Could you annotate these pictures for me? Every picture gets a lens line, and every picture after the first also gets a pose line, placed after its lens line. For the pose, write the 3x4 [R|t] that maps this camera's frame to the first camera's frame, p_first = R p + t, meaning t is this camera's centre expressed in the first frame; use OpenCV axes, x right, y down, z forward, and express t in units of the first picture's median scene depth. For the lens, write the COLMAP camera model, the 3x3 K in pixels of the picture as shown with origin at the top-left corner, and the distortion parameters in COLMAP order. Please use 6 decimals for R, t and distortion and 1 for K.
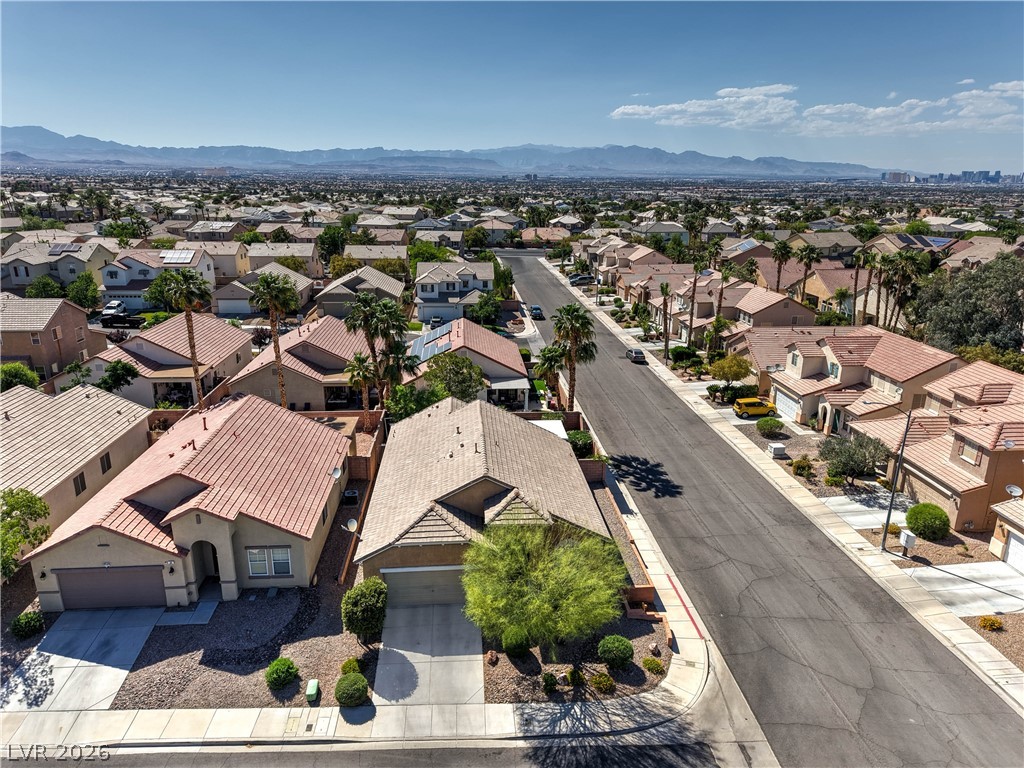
lens RADIAL K [[680.9, 0, 507.9], [0, 680.9, 384.5], [0, 0, 1]] dist [0.074172, -0.062416]
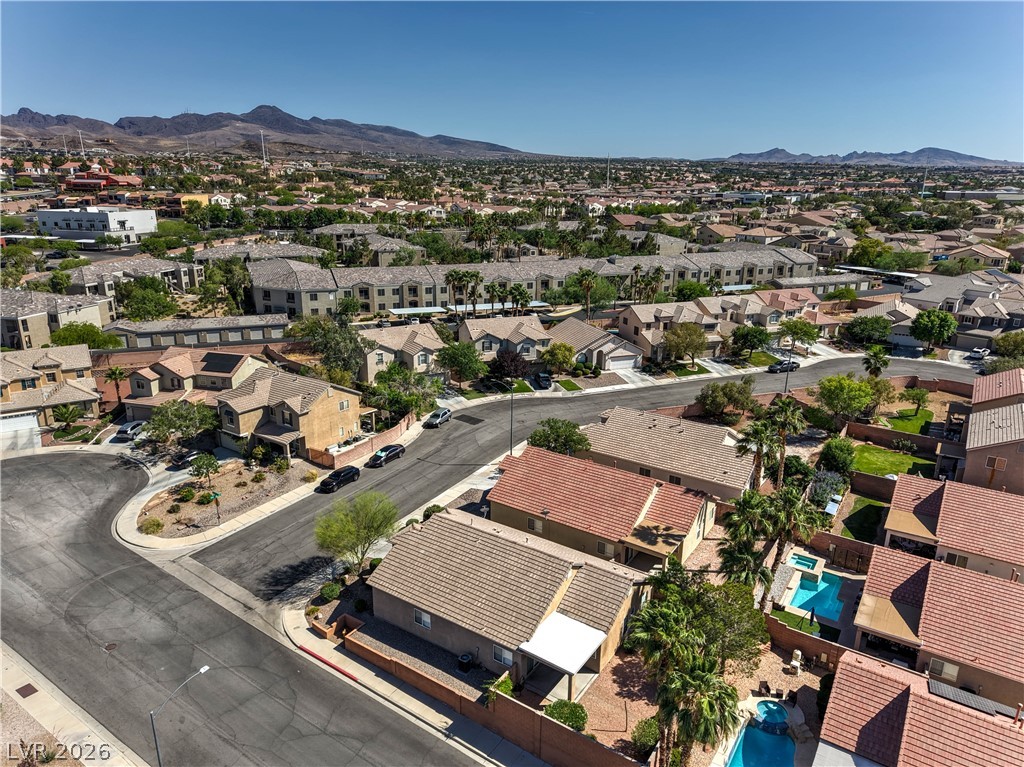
lens RADIAL K [[674.2, 0, 511.3], [0, 674.2, 388.1], [0, 0, 1]] dist [0.083324, -0.088842]
pose [[-0.611673, 0.218025, -0.760474, 0.792729], [-0.244614, 0.862044, 0.443896, -0.688262], [0.752343, 0.457542, -0.473957, 1.417313]]
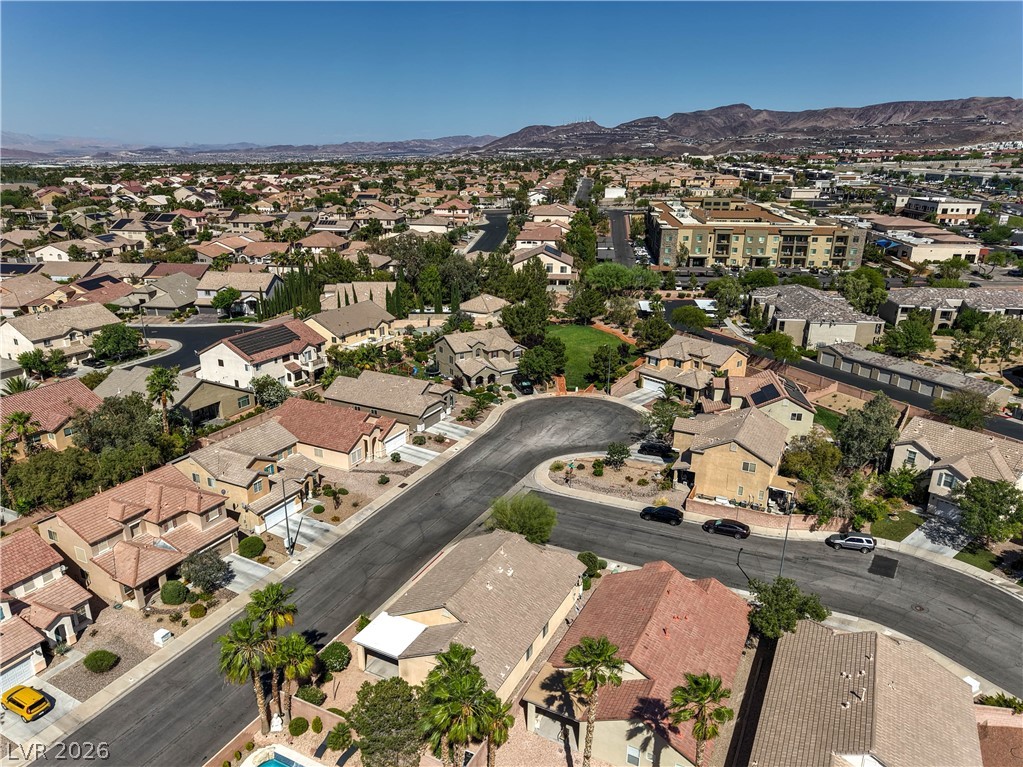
lens RADIAL K [[707.8, 0, 512.1], [0, 707.8, 400.9], [0, 0, 1]] dist [0.056864, -0.051325]
pose [[-0.858053, -0.187576, 0.478080, -0.716204], [0.131444, 0.819690, 0.557522, -1.004115], [-0.496455, 0.541224, -0.678682, 1.725822]]
